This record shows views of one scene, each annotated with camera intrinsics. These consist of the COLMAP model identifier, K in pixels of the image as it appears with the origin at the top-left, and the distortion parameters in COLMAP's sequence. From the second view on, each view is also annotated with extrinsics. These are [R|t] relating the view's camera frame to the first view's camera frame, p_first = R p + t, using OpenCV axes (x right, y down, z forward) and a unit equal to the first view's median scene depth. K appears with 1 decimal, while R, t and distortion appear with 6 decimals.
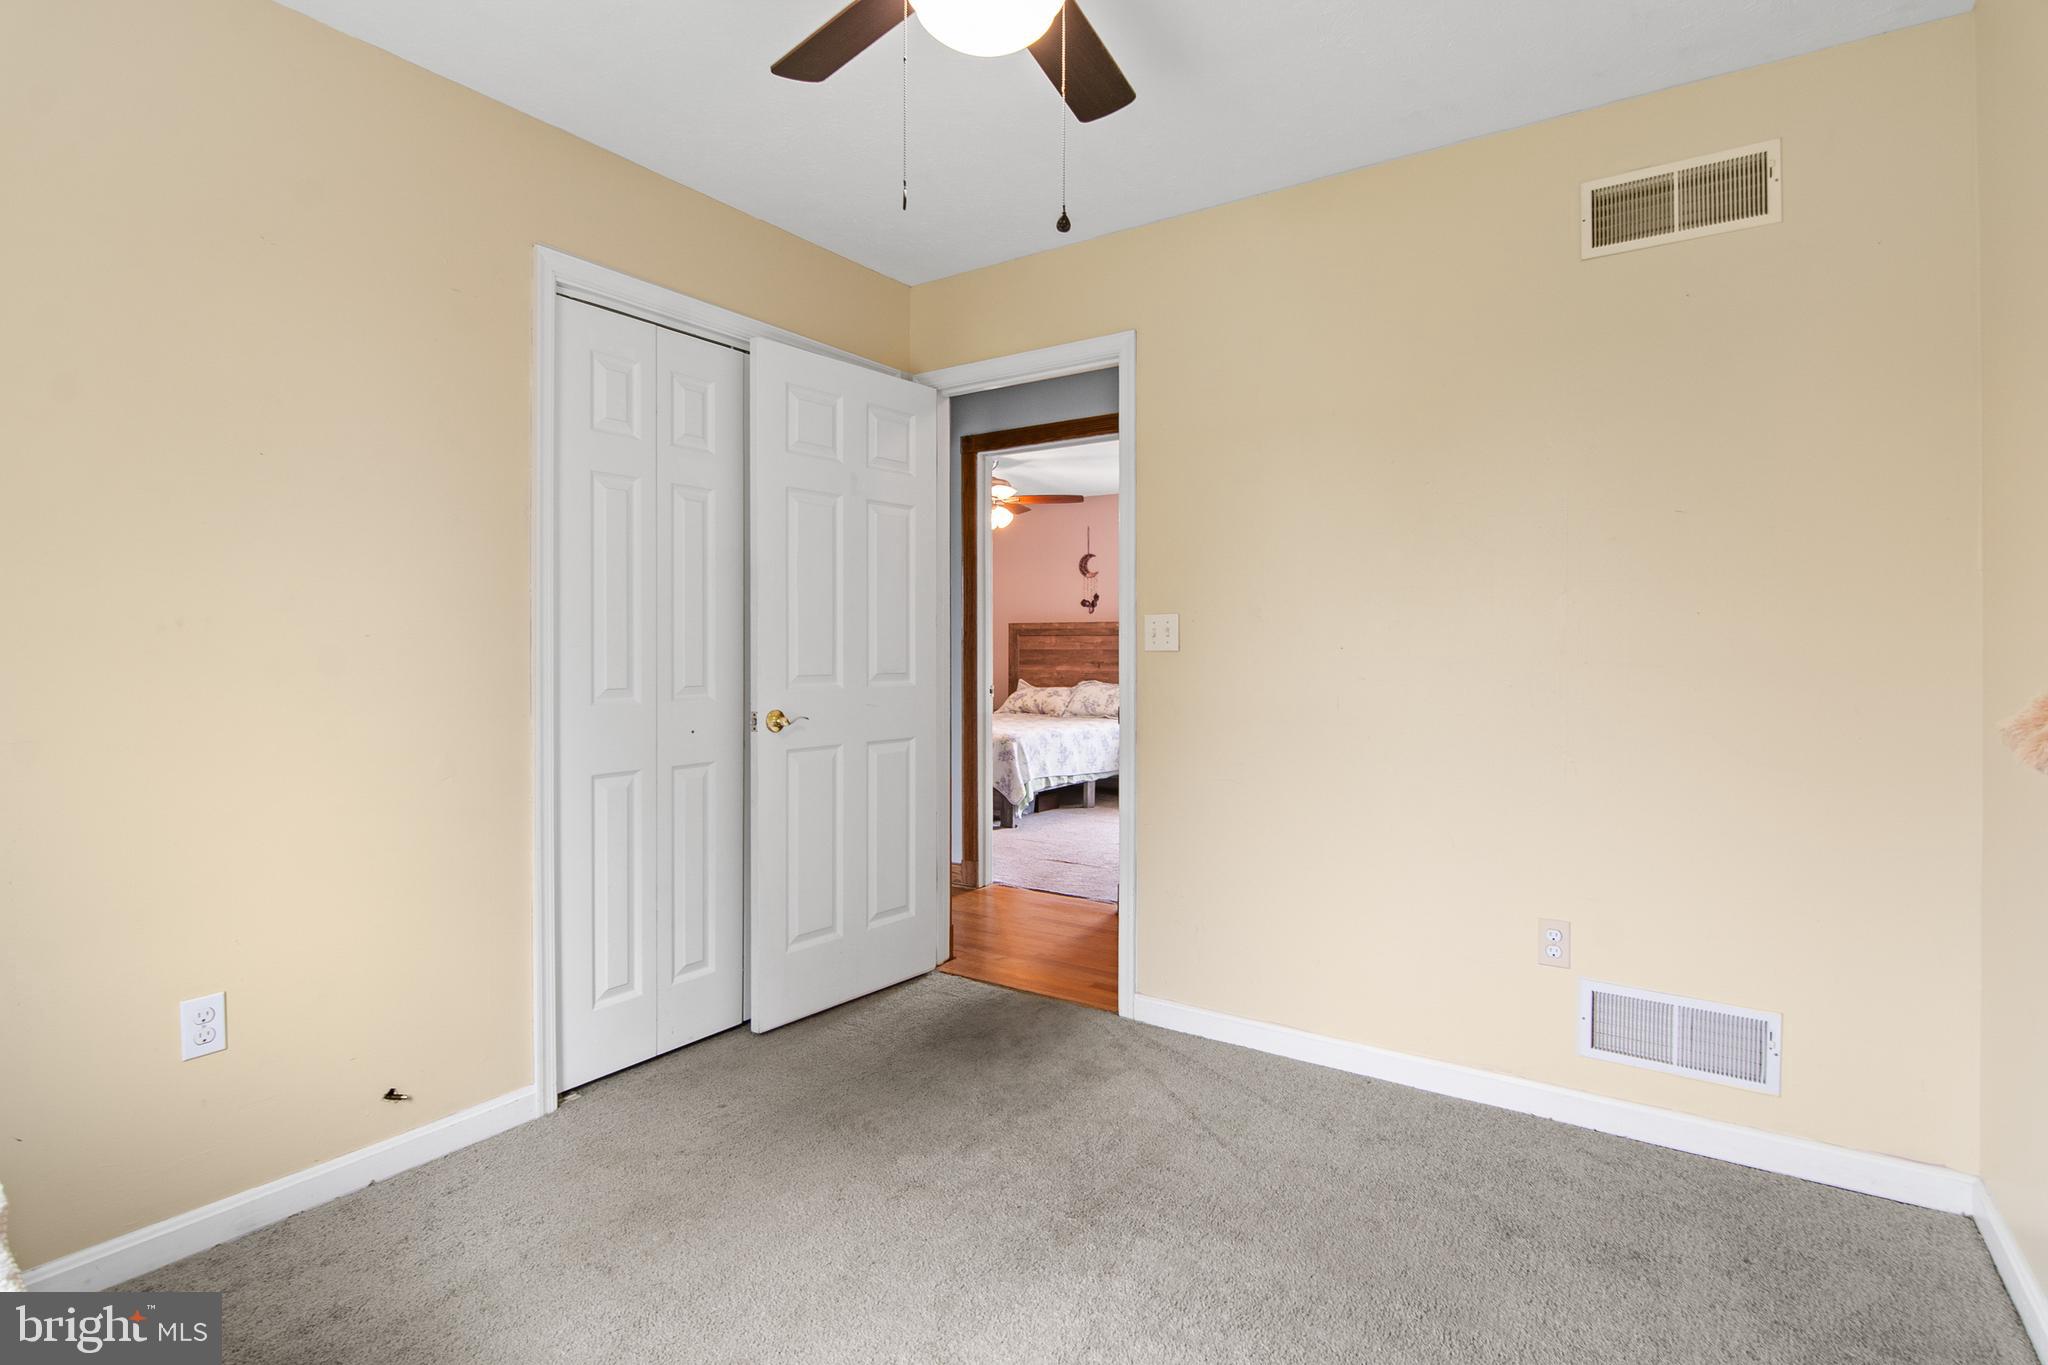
lens RADIAL K [[1022.6, 0, 1021.0], [0, 1022.6, 674.7], [0, 0, 1]] dist [-0.009325, -0.000093]
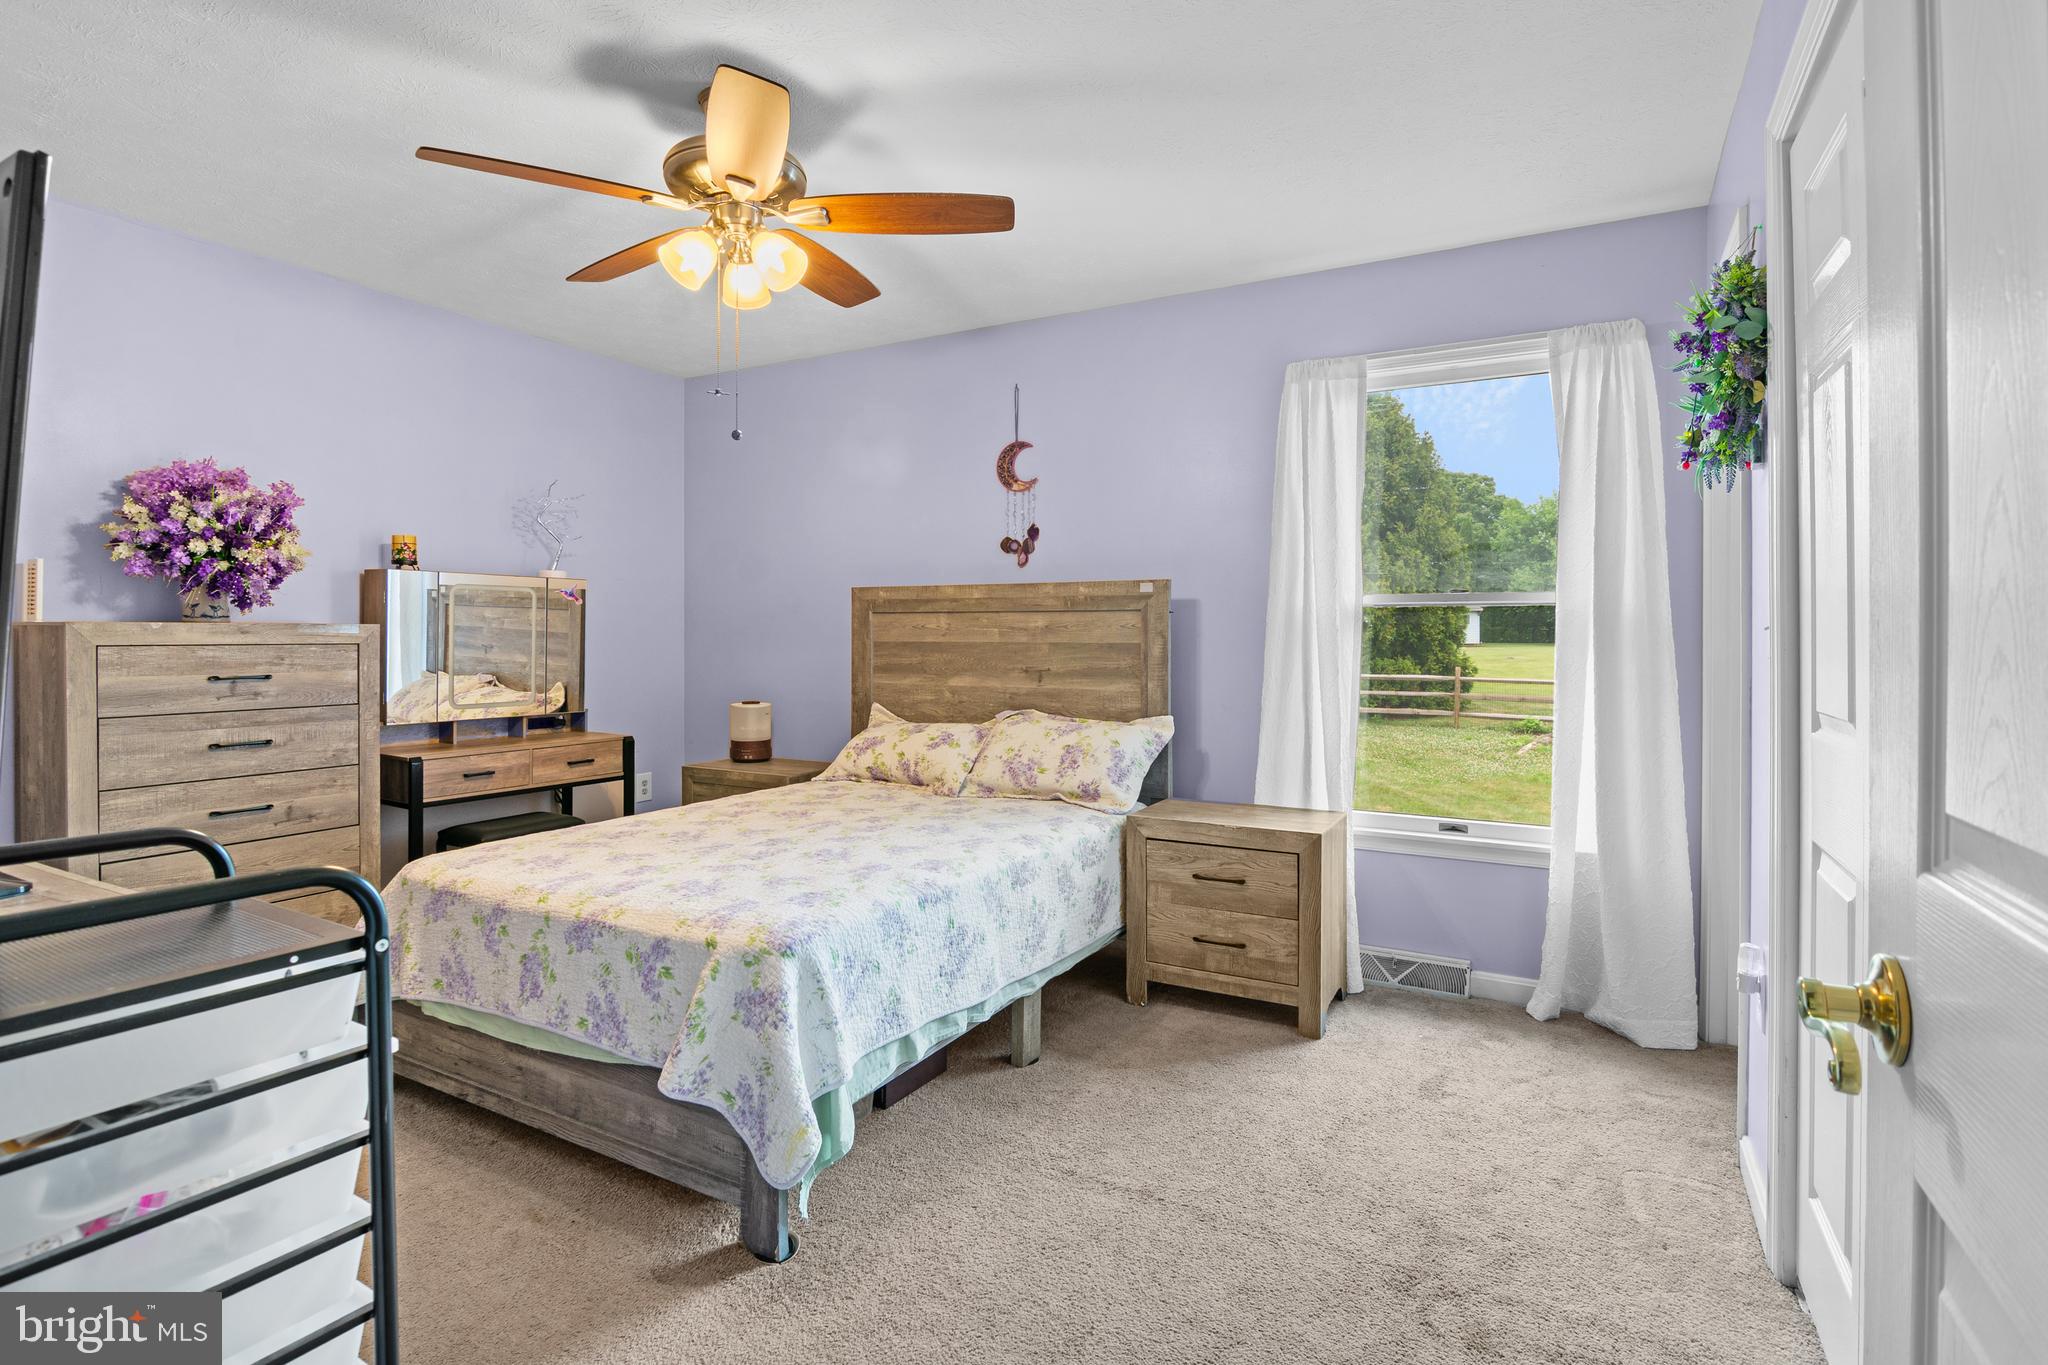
lens RADIAL K [[1022.6, 0, 1020.6], [0, 1022.6, 664.1], [0, 0, 1]] dist [-0.009325, -0.000093]
pose [[0.996370, -0.000564, 0.085131, 0.027857], [0.000358, 0.999997, 0.002438, -0.016137], [-0.085132, -0.002398, 0.996367, 0.538591]]
